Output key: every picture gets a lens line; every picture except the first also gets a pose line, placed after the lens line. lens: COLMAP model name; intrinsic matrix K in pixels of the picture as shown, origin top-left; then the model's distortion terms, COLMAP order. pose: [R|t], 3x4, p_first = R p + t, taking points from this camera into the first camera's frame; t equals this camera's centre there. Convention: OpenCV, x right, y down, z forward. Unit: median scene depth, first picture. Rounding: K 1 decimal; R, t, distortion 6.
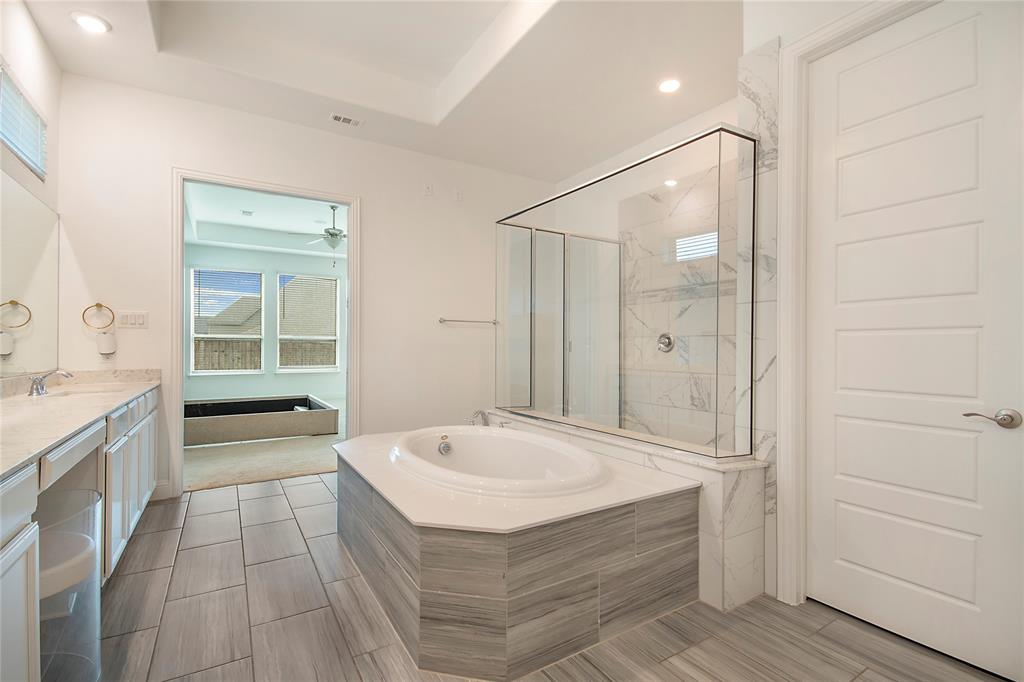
lens RADIAL K [[460.6, 0, 519.1], [0, 460.6, 345.1], [0, 0, 1]] dist [0.001730, -0.005383]
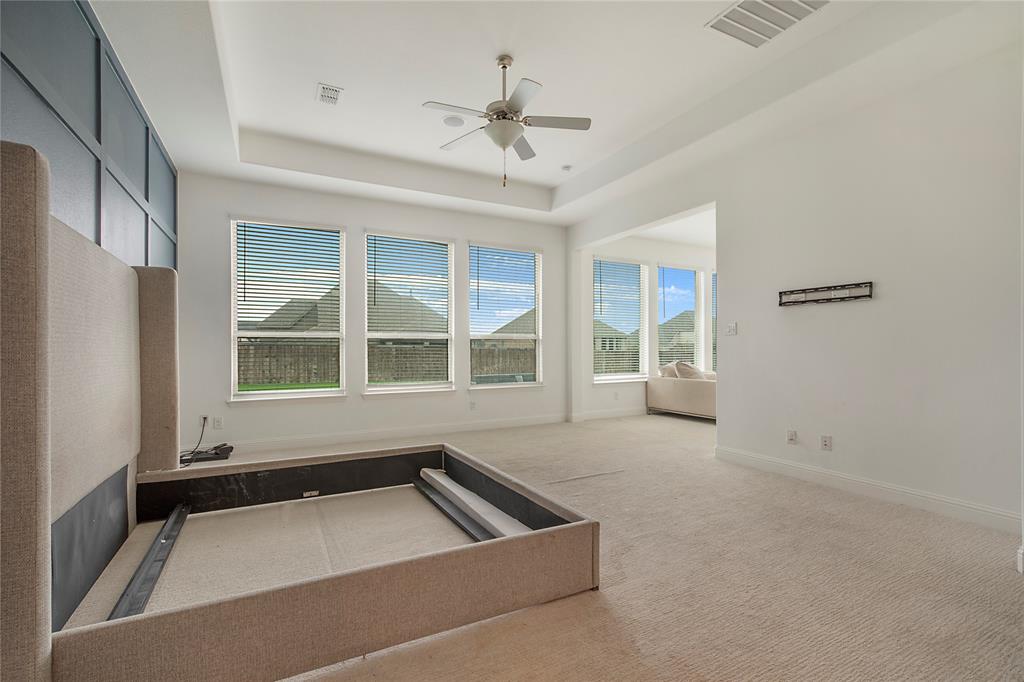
lens RADIAL K [[460.6, 0, 508.0], [0, 460.6, 347.1], [0, 0, 1]] dist [0.001730, -0.005383]
pose [[0.995314, -0.007562, -0.096394, -0.275866], [0.007272, 0.999968, -0.003362, 0.001379], [0.096417, 0.002645, 0.995338, 0.404973]]
